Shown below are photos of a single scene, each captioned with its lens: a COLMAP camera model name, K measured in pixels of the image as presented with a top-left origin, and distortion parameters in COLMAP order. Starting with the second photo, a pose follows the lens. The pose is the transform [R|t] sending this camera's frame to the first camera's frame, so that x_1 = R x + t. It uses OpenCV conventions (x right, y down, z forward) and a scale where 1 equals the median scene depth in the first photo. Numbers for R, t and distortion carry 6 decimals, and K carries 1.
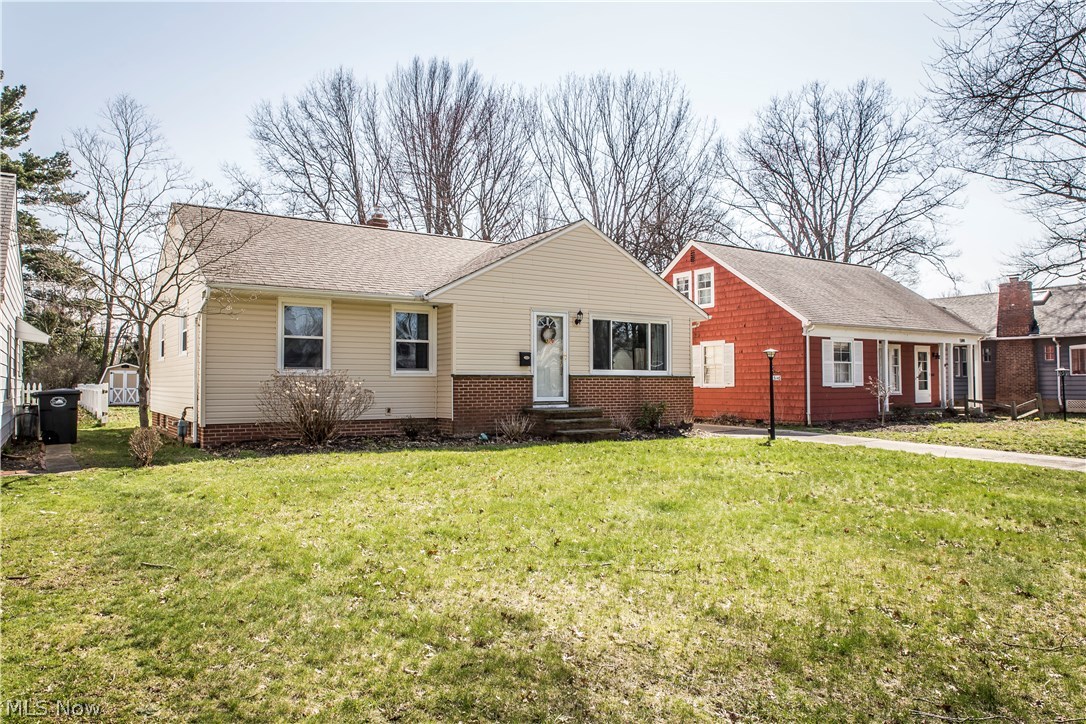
lens RADIAL K [[726.9, 0, 529.1], [0, 726.9, 364.9], [0, 0, 1]] dist [-0.001236, -0.002834]
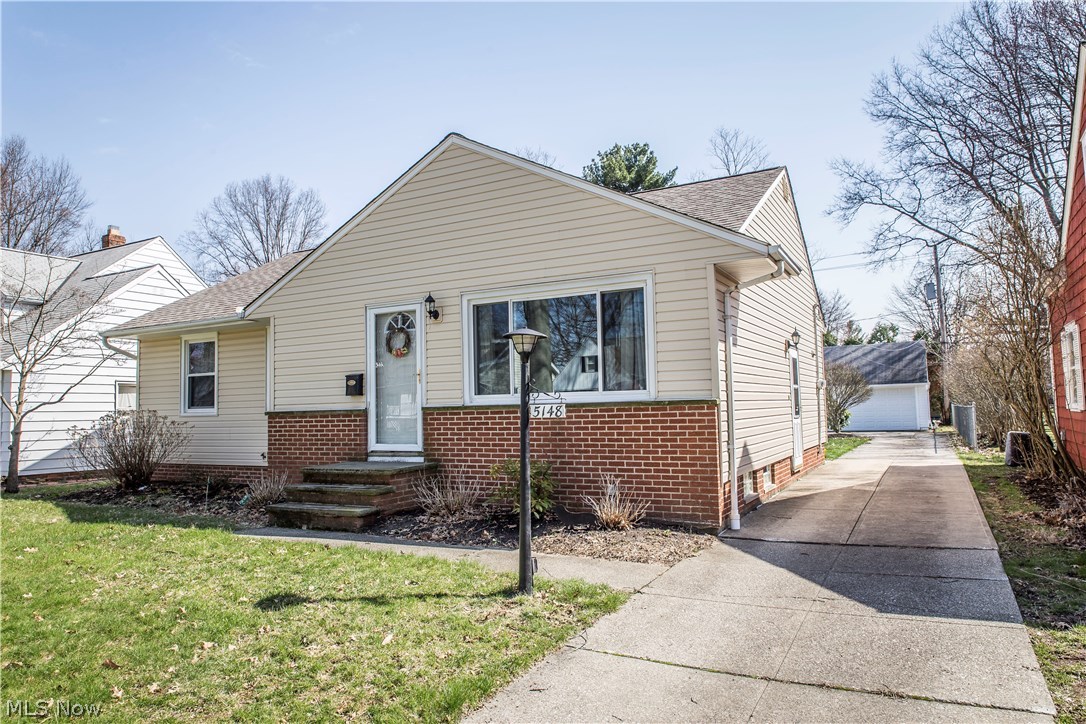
lens RADIAL K [[726.9, 0, 529.1], [0, 726.9, 364.9], [0, 0, 1]] dist [-0.001236, -0.002834]
pose [[0.449939, -0.063429, -0.890804, 0.628963], [0.045352, 0.997810, -0.048142, 0.012371], [0.891907, -0.018739, 0.451831, 0.825906]]
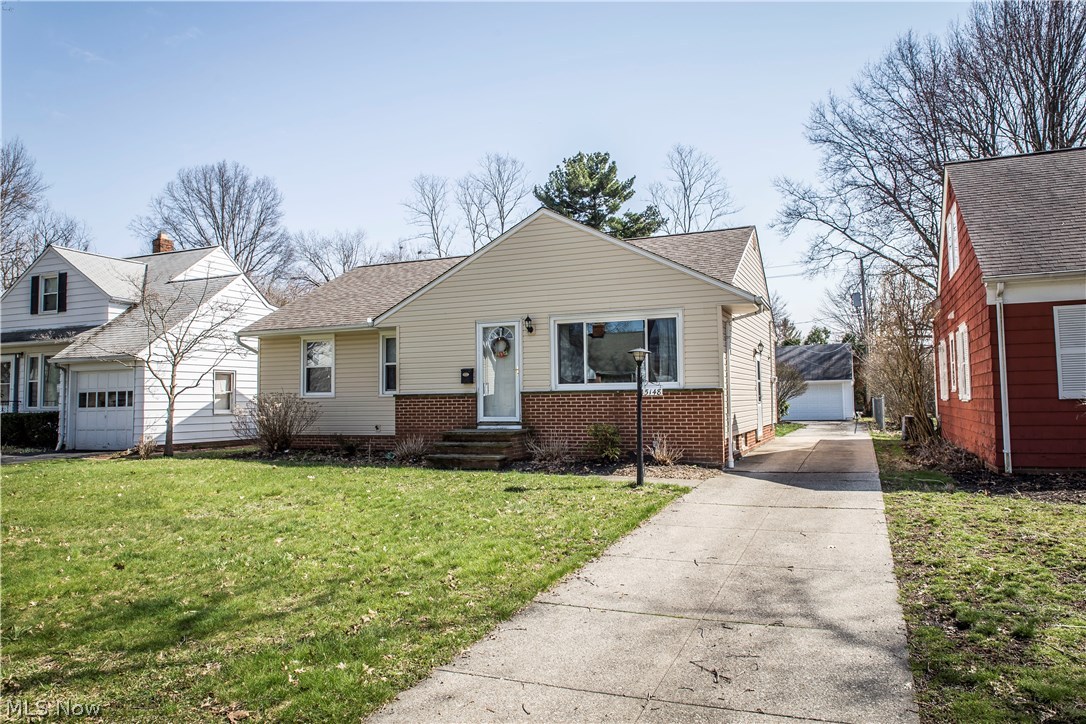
lens RADIAL K [[744.6, 0, 543.0], [0, 744.6, 362.0], [0, 0, 1]] dist [0.004035, 0.000716]
pose [[0.540377, -0.050160, -0.839927, 0.832670], [0.034992, 0.998698, -0.037130, 0.012646], [0.840695, -0.009327, 0.541428, 0.549783]]
